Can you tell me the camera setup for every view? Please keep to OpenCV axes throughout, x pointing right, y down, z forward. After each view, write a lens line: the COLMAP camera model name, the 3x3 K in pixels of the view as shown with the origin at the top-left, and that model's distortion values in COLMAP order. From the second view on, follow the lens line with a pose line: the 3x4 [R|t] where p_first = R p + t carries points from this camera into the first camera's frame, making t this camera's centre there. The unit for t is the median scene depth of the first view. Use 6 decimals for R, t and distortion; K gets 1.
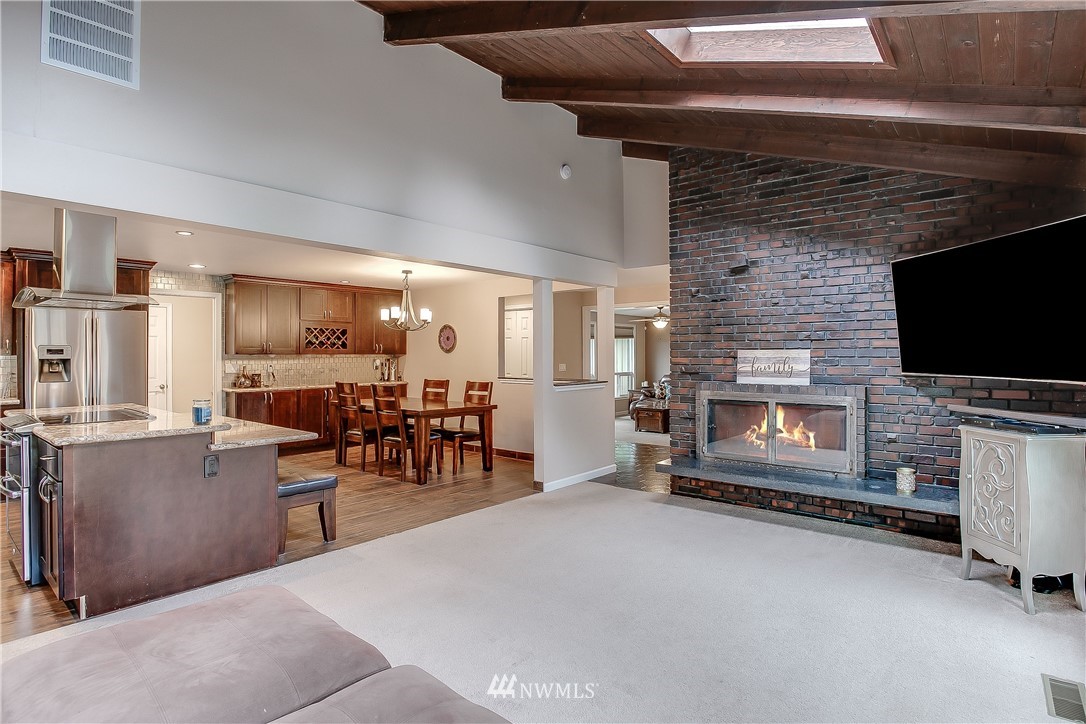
lens RADIAL K [[546.0, 0, 545.8], [0, 546.0, 356.2], [0, 0, 1]] dist [-0.048136, 0.032596]
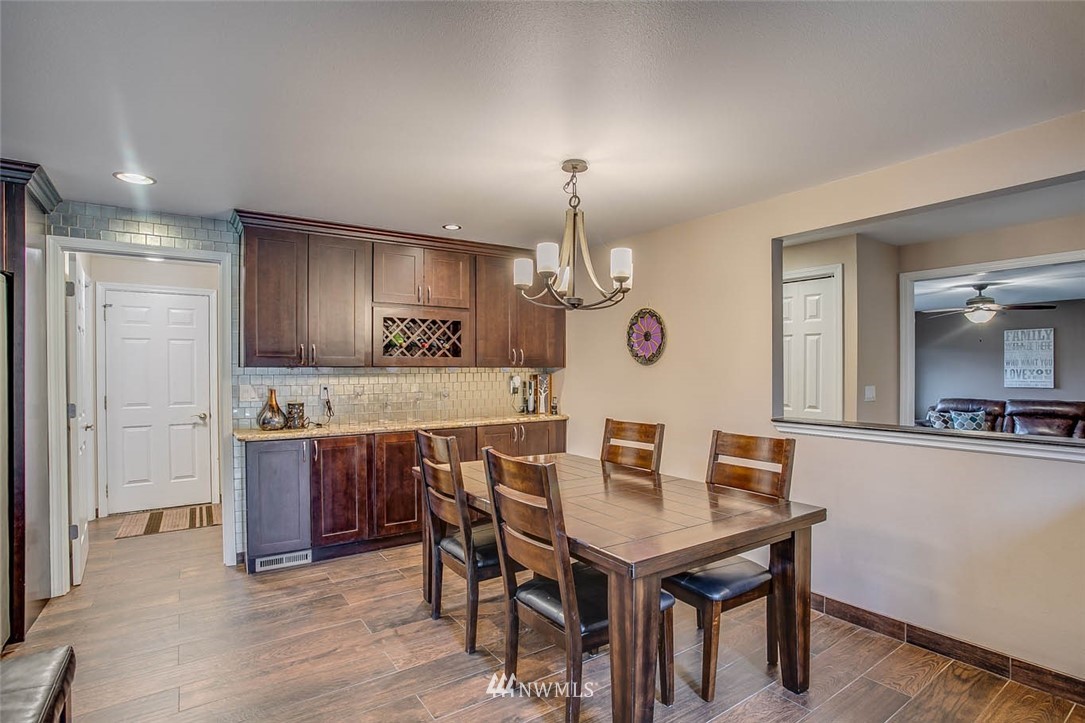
lens RADIAL K [[535.1, 0, 554.2], [0, 535.1, 371.7], [0, 0, 1]] dist [-0.076523, 0.031628]
pose [[0.967973, 0.002226, -0.251045, -0.170111], [-0.001089, 0.999989, 0.004669, -0.001761], [0.251053, -0.004246, 0.967964, 0.610195]]
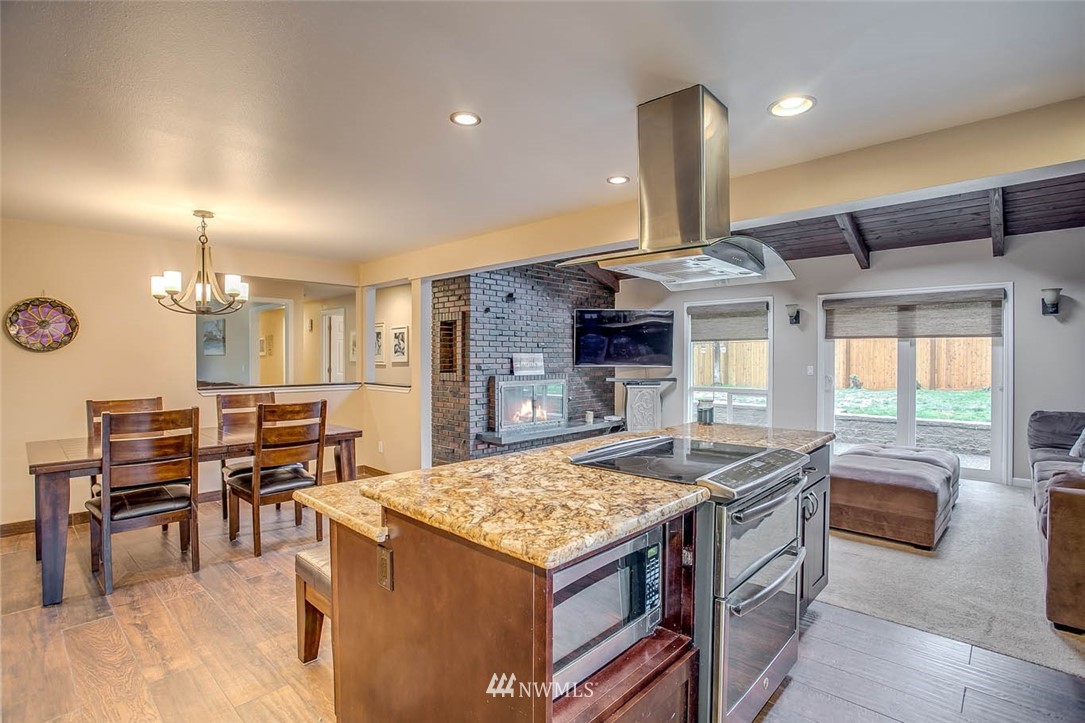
lens RADIAL K [[528.2, 0, 549.6], [0, 528.2, 362.8], [0, 0, 1]] dist [-0.076057, 0.030278]
pose [[0.046625, -0.010797, 0.998854, -0.789596], [0.001278, 0.999941, 0.010749, -0.000072], [-0.998912, 0.000776, 0.046636, 0.602463]]
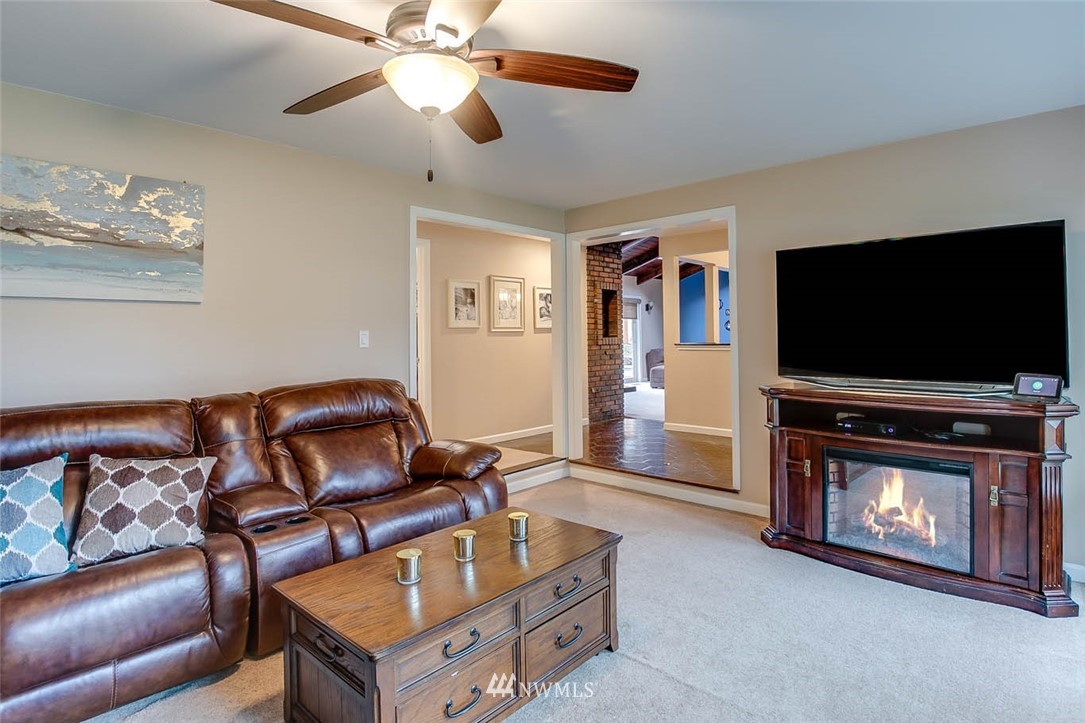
lens RADIAL K [[529.7, 0, 547.1], [0, 529.7, 335.5], [0, 0, 1]] dist [-0.072160, 0.030127]
pose [[-0.997876, 0.010897, 0.064226, 0.274943], [0.011255, 0.999923, 0.005215, 0.019164], [-0.064164, 0.005927, -0.997922, 1.974507]]
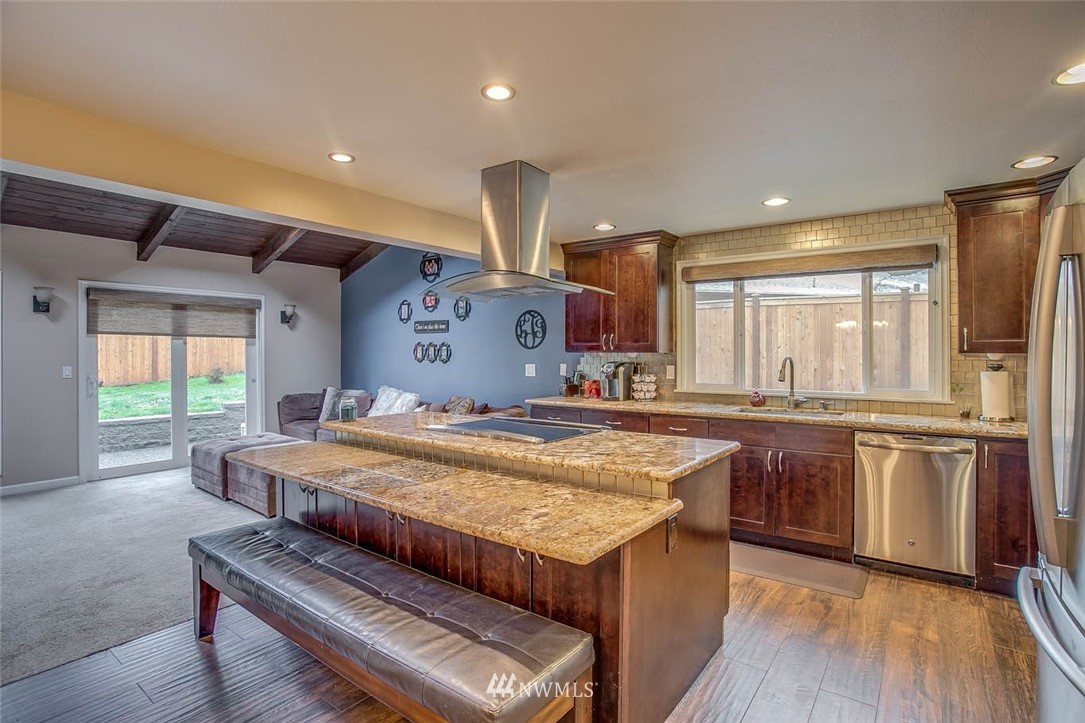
lens RADIAL K [[529.7, 0, 547.1], [0, 529.7, 335.5], [0, 0, 1]] dist [-0.072160, 0.030127]
pose [[-0.998332, 0.001040, -0.057725, -0.463691], [0.002902, 0.999478, -0.032188, -0.003040], [0.057662, -0.032302, -0.997813, 0.984005]]
